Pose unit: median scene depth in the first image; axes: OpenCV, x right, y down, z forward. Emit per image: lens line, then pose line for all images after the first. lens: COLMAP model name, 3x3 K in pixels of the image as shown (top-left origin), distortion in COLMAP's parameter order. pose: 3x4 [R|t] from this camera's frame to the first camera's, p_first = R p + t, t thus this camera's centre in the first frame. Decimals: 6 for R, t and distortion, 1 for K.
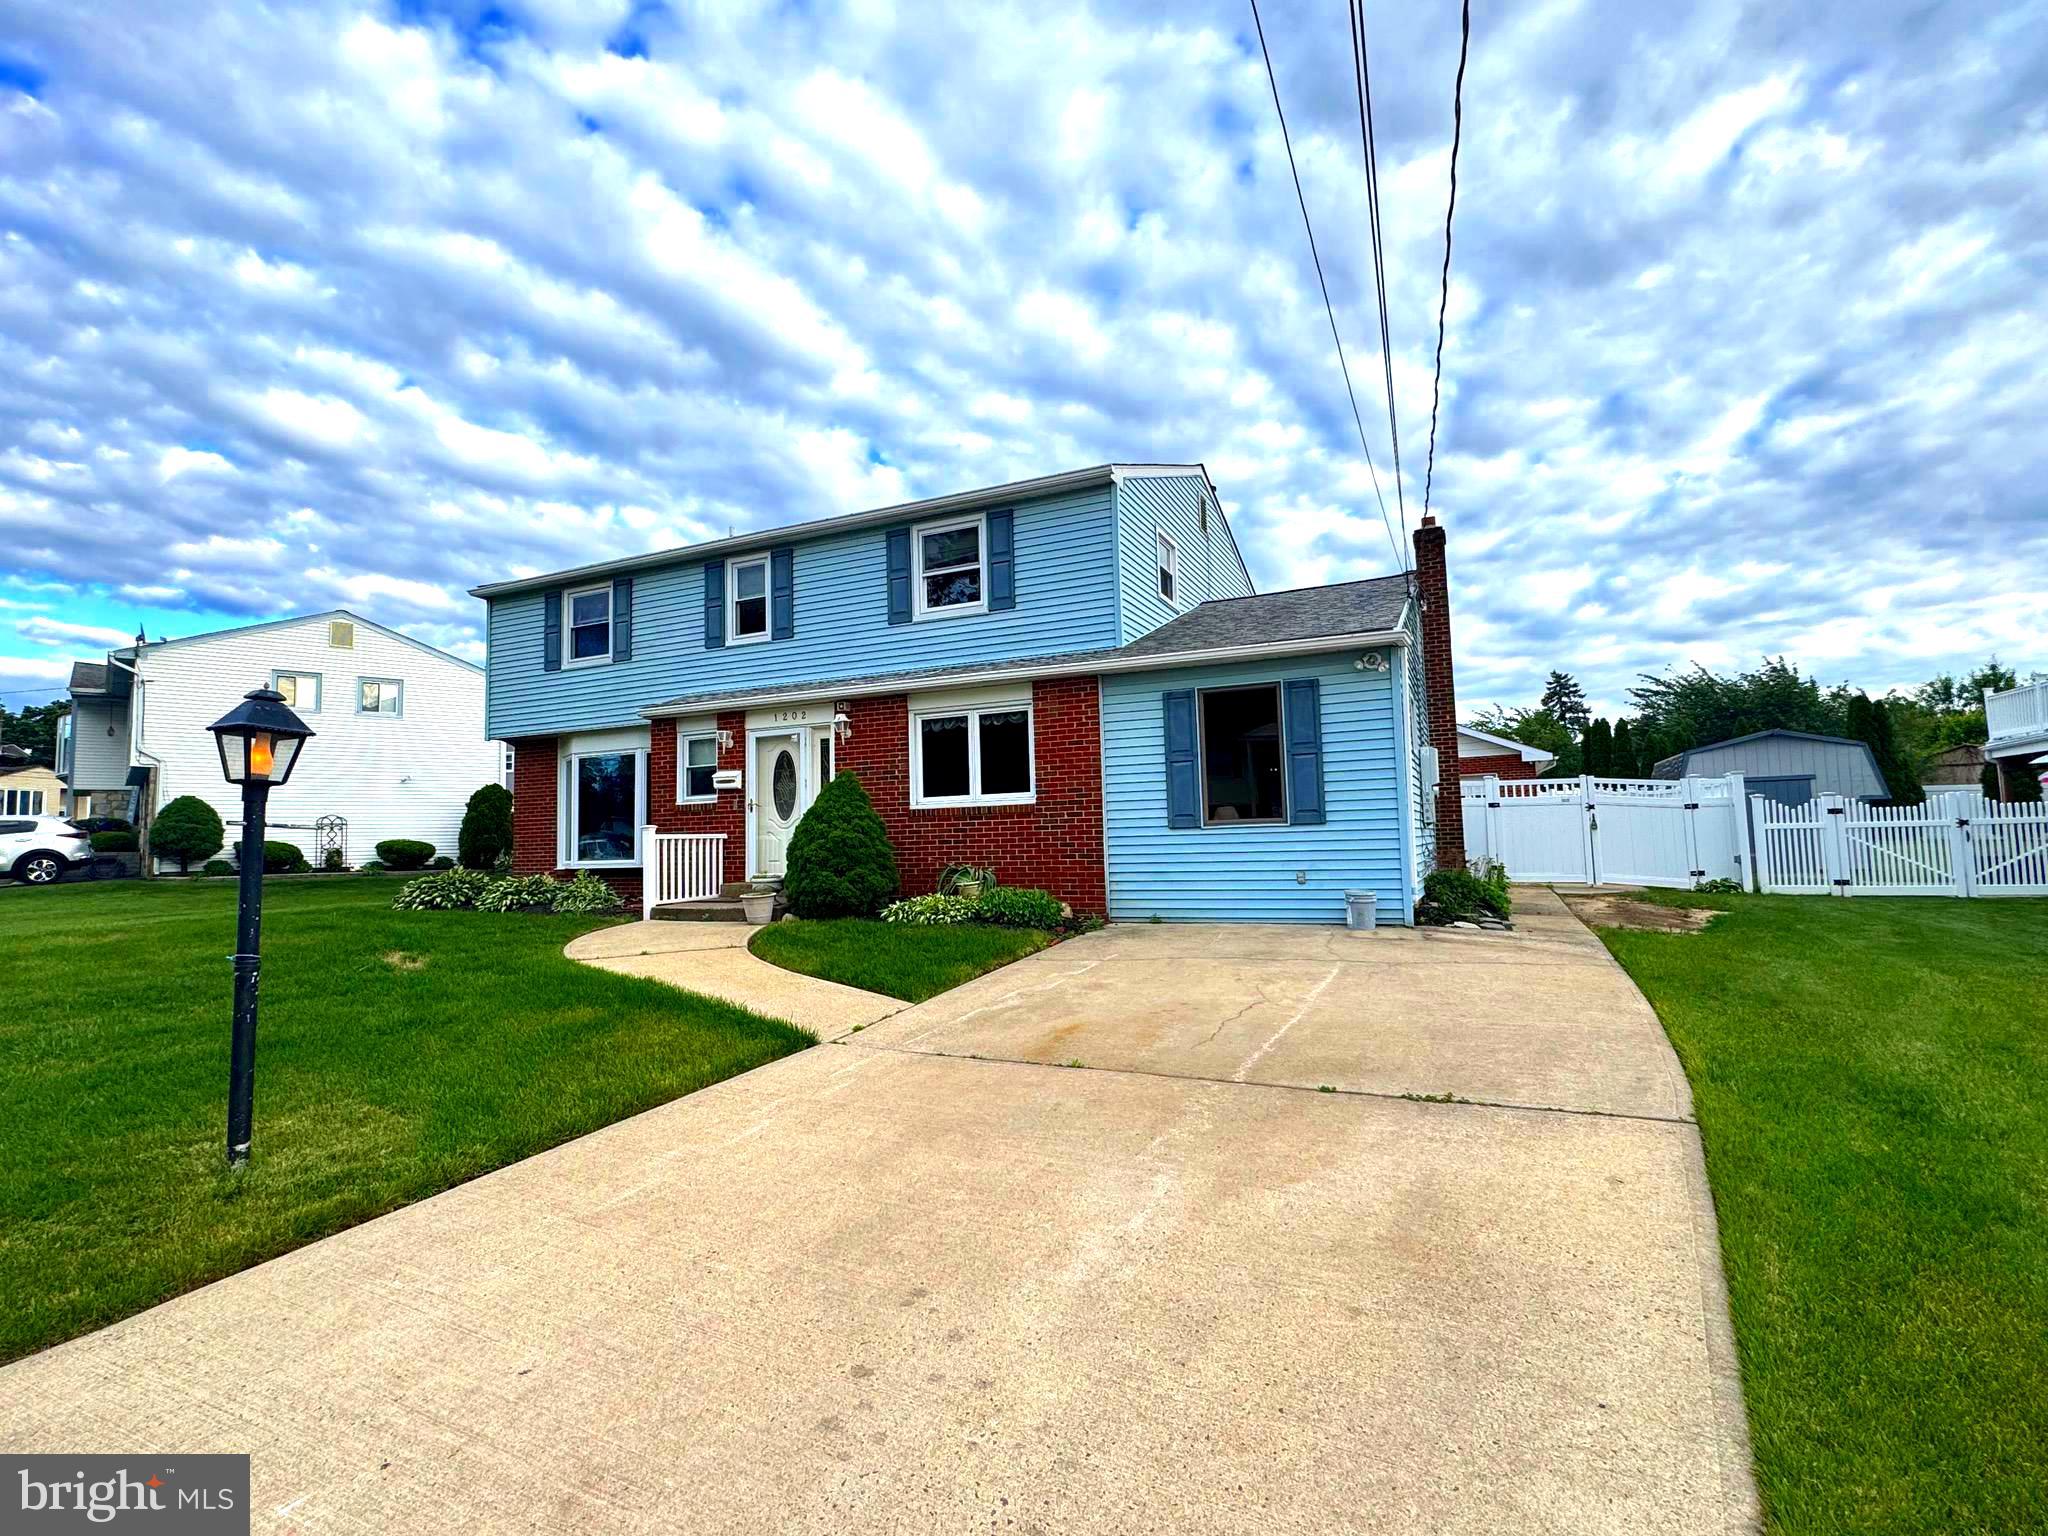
lens RADIAL K [[975.8, 0, 1024.0], [0, 975.8, 768.0], [0, 0, 1]] dist [-0.000560, -0.000232]
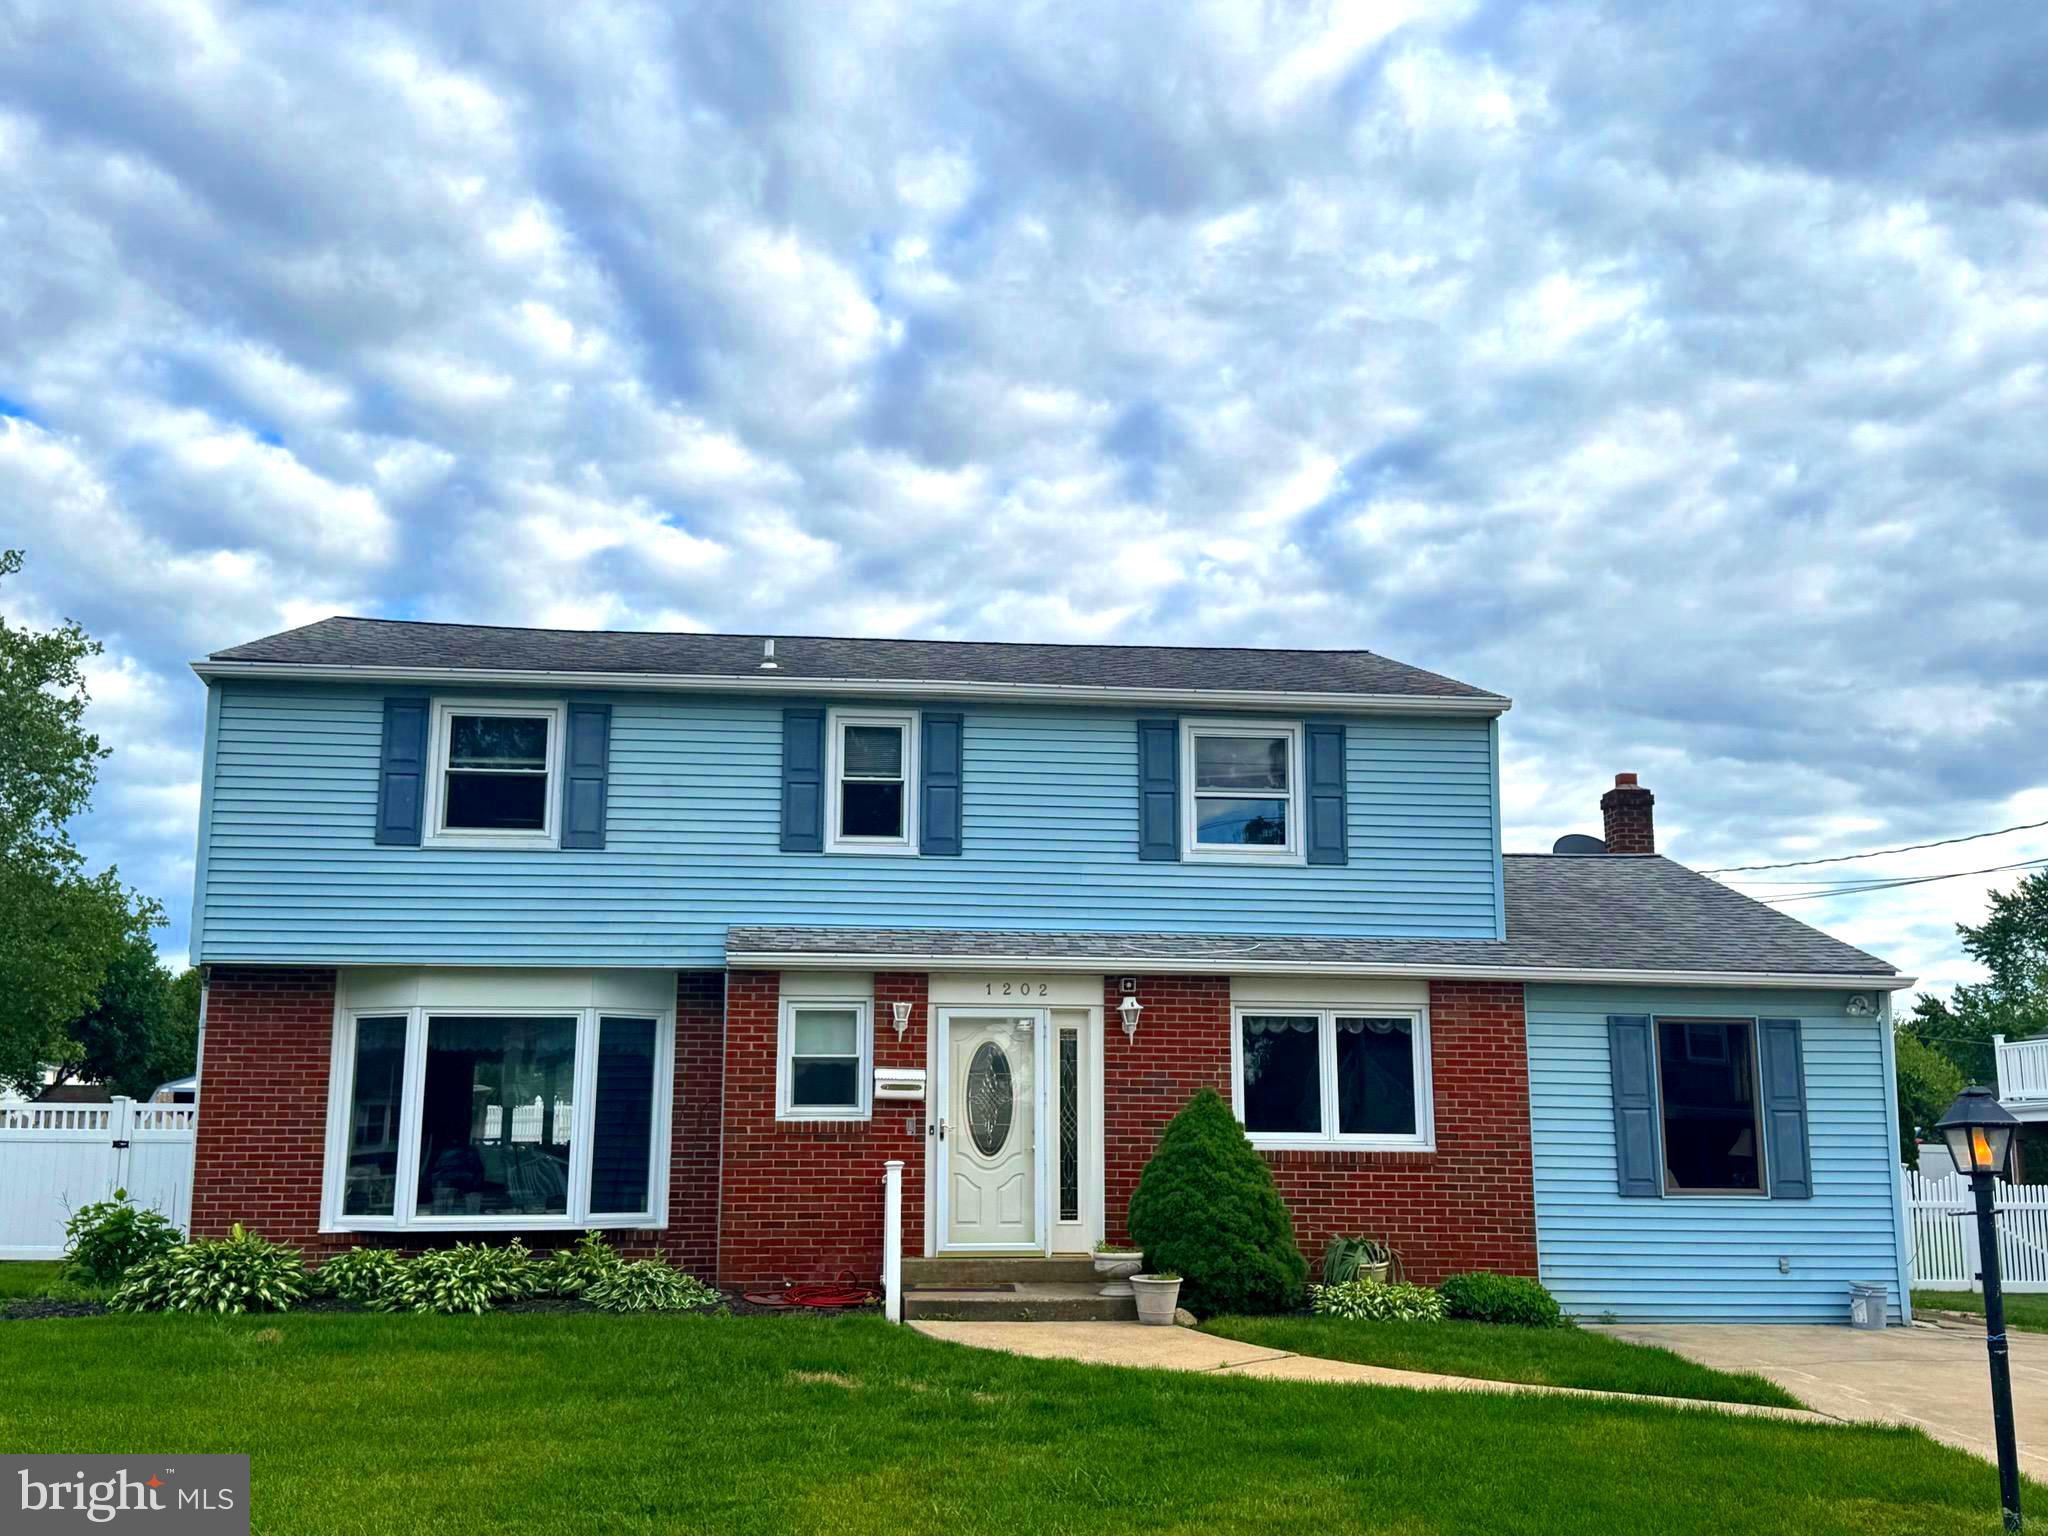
lens RADIAL K [[2117.4, 0, 1024.0], [0, 2117.4, 768.0], [0, 0, 1]] dist [0.119506, -0.016150]
pose [[0.860315, 0.126229, 0.493886, -0.908518], [-0.066518, 0.988371, -0.136742, -0.006826], [-0.505404, 0.084789, 0.858707, -0.195520]]
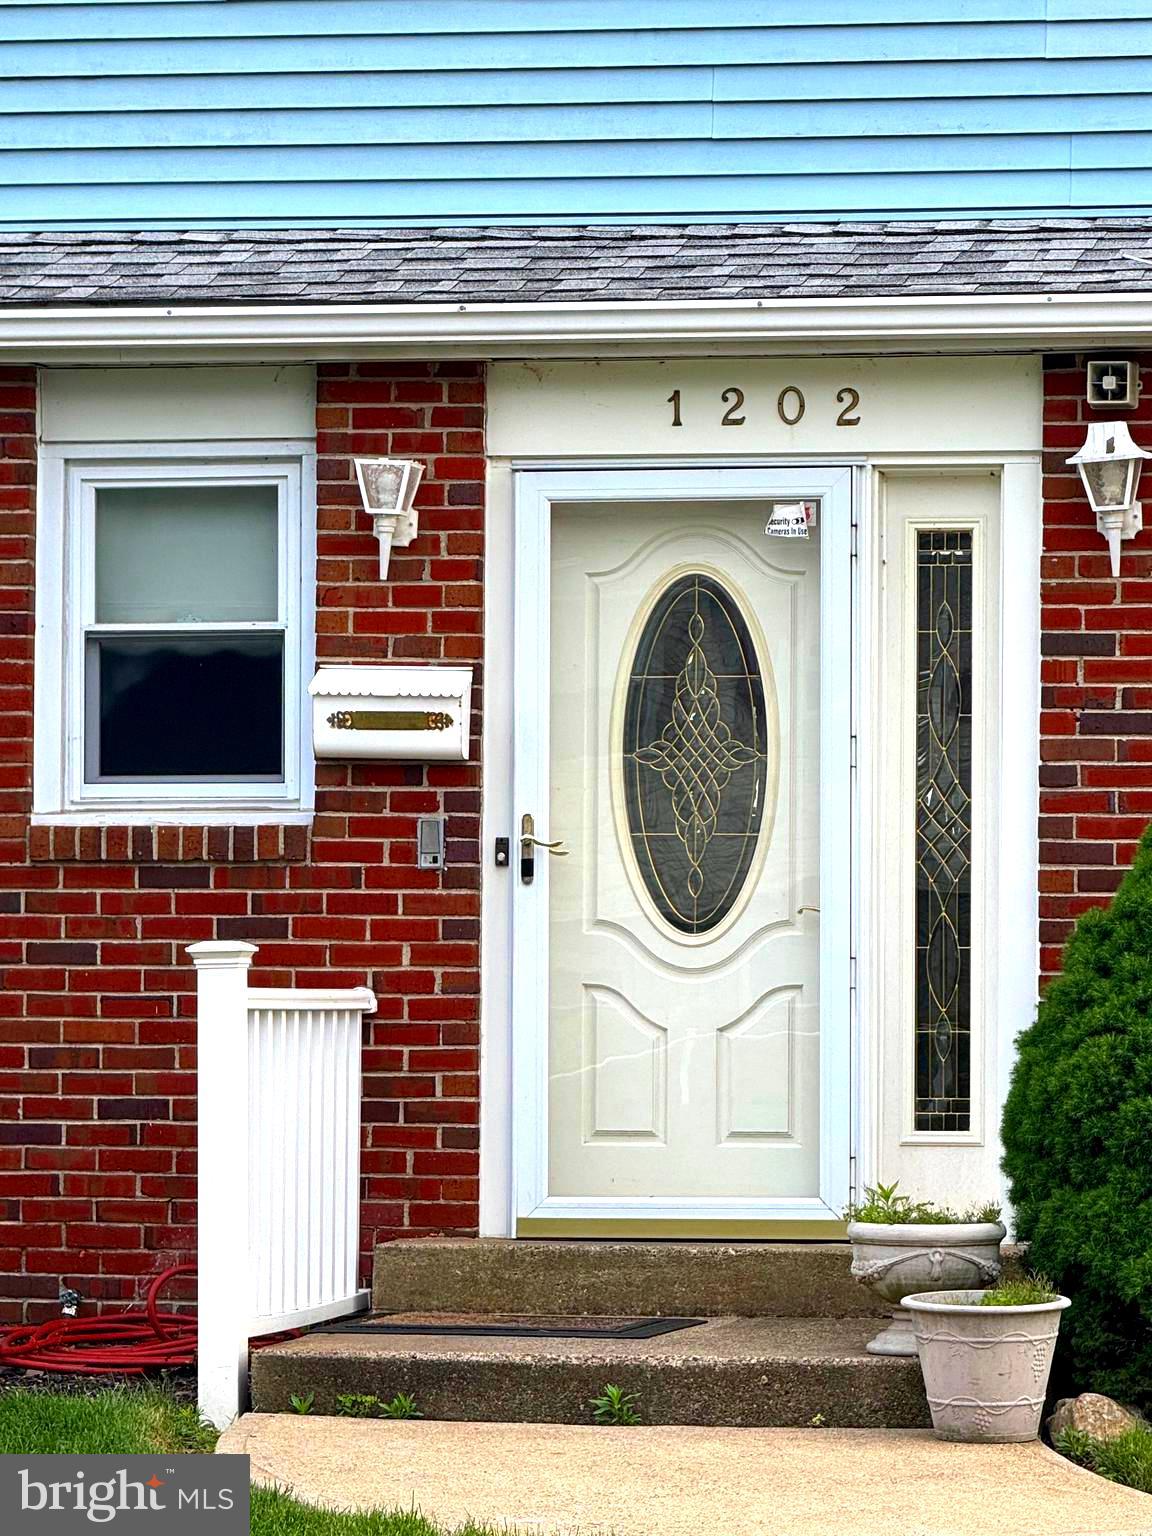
lens RADIAL K [[7640.8, 0, 576.0], [0, 7640.8, 768.0], [0, 0, 1]] dist [0.058470, 1.132393]
pose [[0.980456, 0.041473, 0.192320, -0.554714], [-0.048825, 0.998241, 0.033645, -0.029423], [-0.190586, -0.042377, 0.980755, -0.498991]]
